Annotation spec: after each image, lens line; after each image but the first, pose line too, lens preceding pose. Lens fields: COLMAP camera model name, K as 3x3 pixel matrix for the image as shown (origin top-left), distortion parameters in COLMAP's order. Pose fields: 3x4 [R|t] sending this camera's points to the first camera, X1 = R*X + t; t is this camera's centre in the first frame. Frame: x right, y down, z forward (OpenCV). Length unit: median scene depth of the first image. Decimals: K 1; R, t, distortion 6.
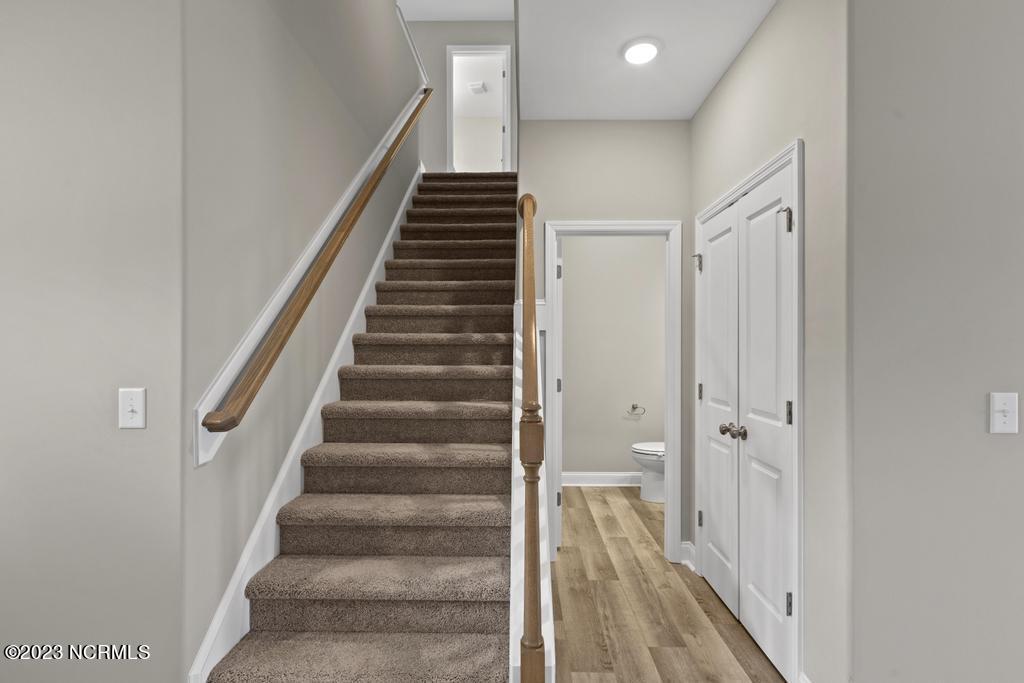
lens RADIAL K [[466.9, 0, 521.4], [0, 466.9, 351.1], [0, 0, 1]] dist [0.003881, 0.000346]
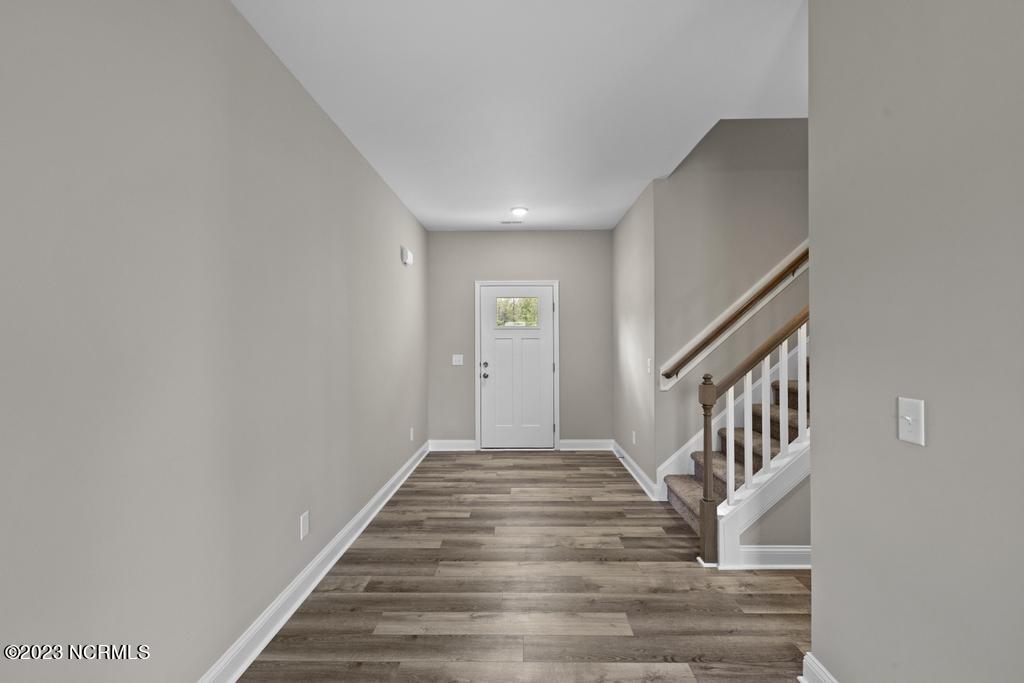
lens RADIAL K [[466.9, 0, 512.2], [0, 466.9, 333.9], [0, 0, 1]] dist [0.003881, 0.000346]
pose [[-0.018069, -0.016844, -0.999695, 1.667451], [-0.005523, 0.999845, -0.016747, -0.016435], [0.999821, 0.005219, -0.018159, 0.194681]]
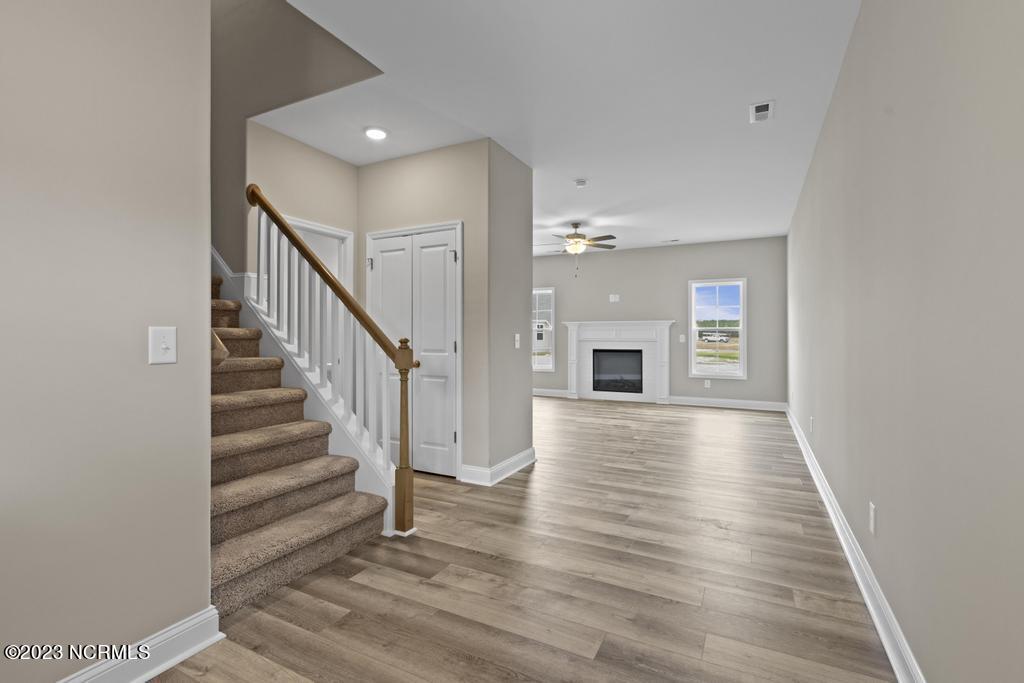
lens RADIAL K [[466.9, 0, 511.9], [0, 466.9, 337.2], [0, 0, 1]] dist [0.003881, 0.000346]
pose [[0.457884, -0.002645, 0.889008, -1.190980], [0.005588, 0.999984, 0.000097, 0.088617], [-0.888994, 0.004923, 0.457892, -0.197725]]
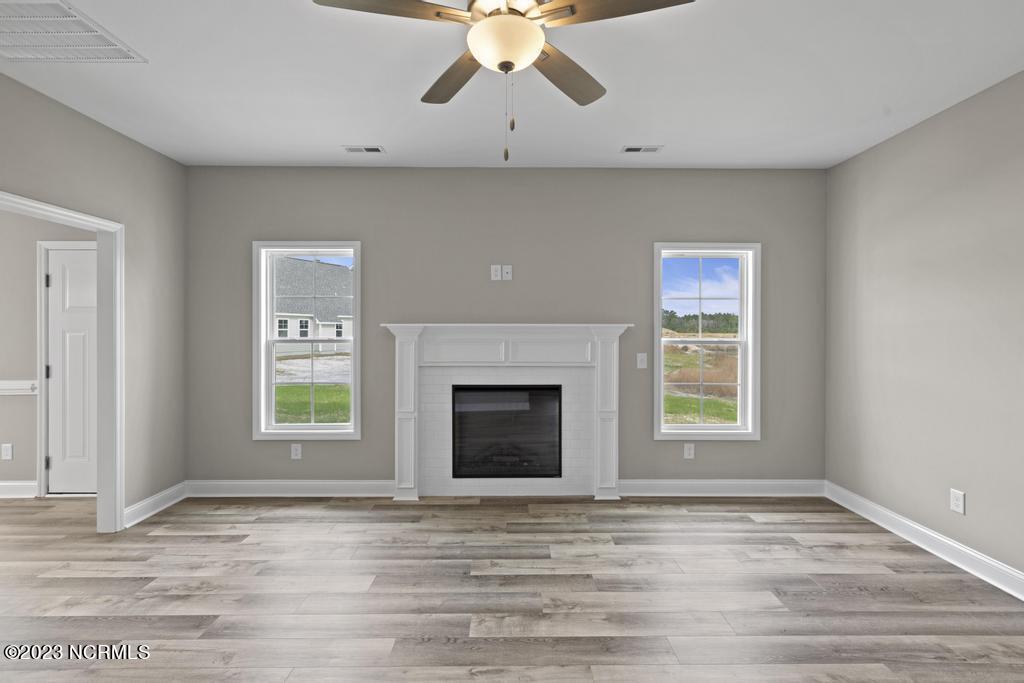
lens RADIAL K [[466.9, 0, 514.0], [0, 466.9, 336.0], [0, 0, 1]] dist [0.003881, 0.000346]
pose [[-0.014647, -0.007759, 0.999863, 1.374990], [0.005199, 0.999956, 0.007836, -0.026997], [-0.999879, 0.005313, -0.014606, 1.040878]]
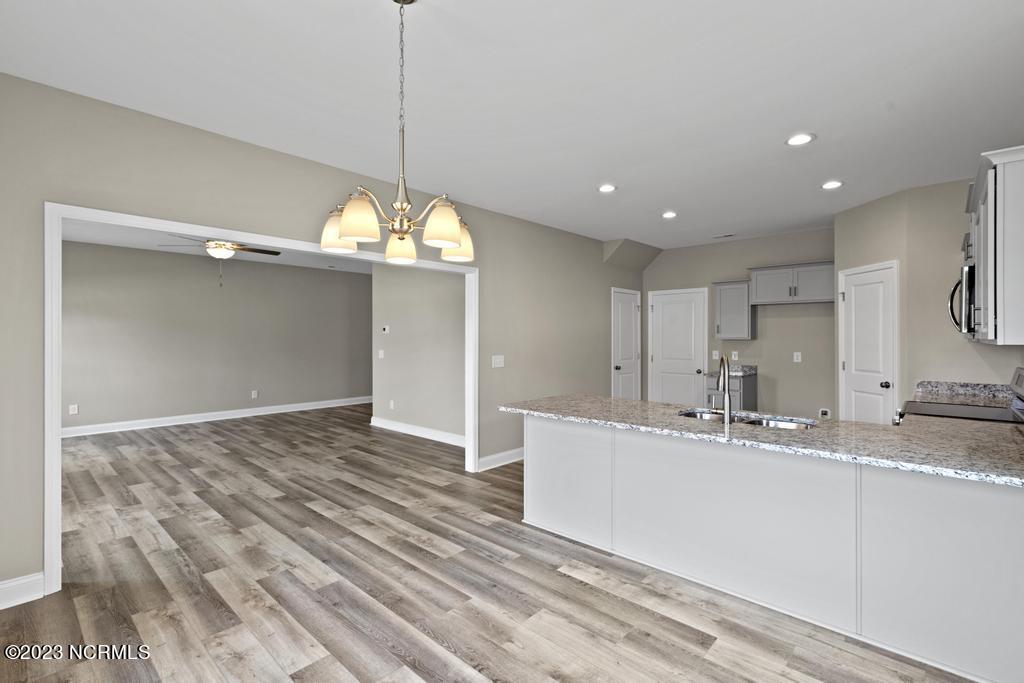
lens RADIAL K [[466.9, 0, 517.4], [0, 466.9, 338.0], [0, 0, 1]] dist [0.003881, 0.000346]
pose [[-0.667257, 0.000345, -0.744827, 3.332070], [-0.005899, 0.999966, 0.005747, -0.062447], [0.744804, 0.008229, -0.667232, 4.632771]]
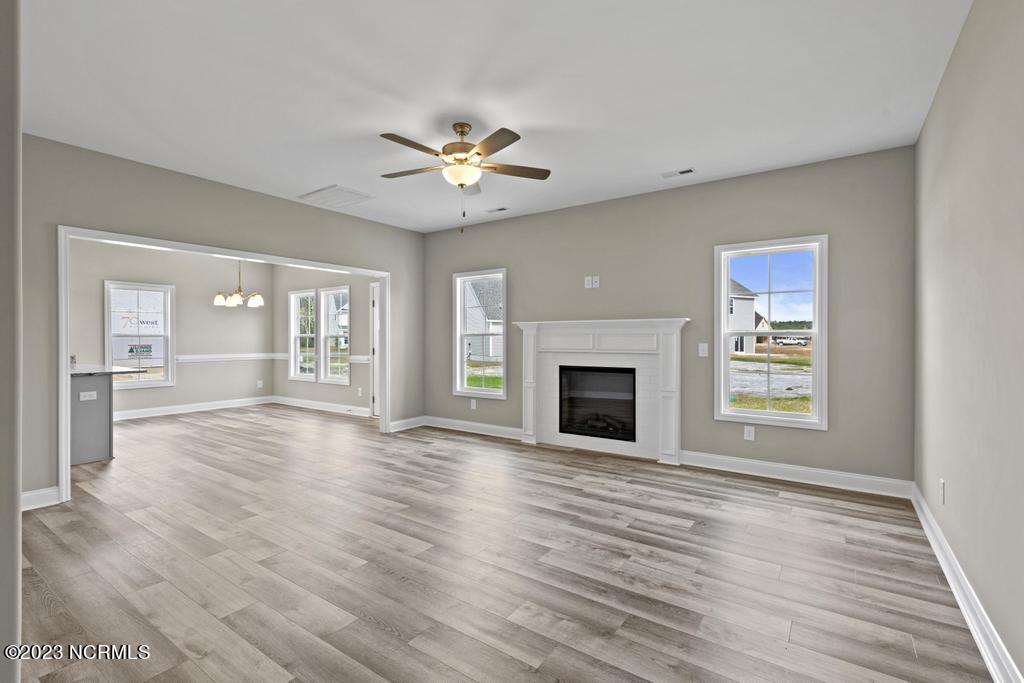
lens RADIAL K [[466.9, 0, 512.4], [0, 466.9, 342.5], [0, 0, 1]] dist [0.003881, 0.000346]
pose [[0.569920, -0.007994, 0.821661, 0.892907], [0.006009, 0.999966, 0.005561, 0.051220], [-0.821678, 0.001768, 0.569949, -0.188840]]
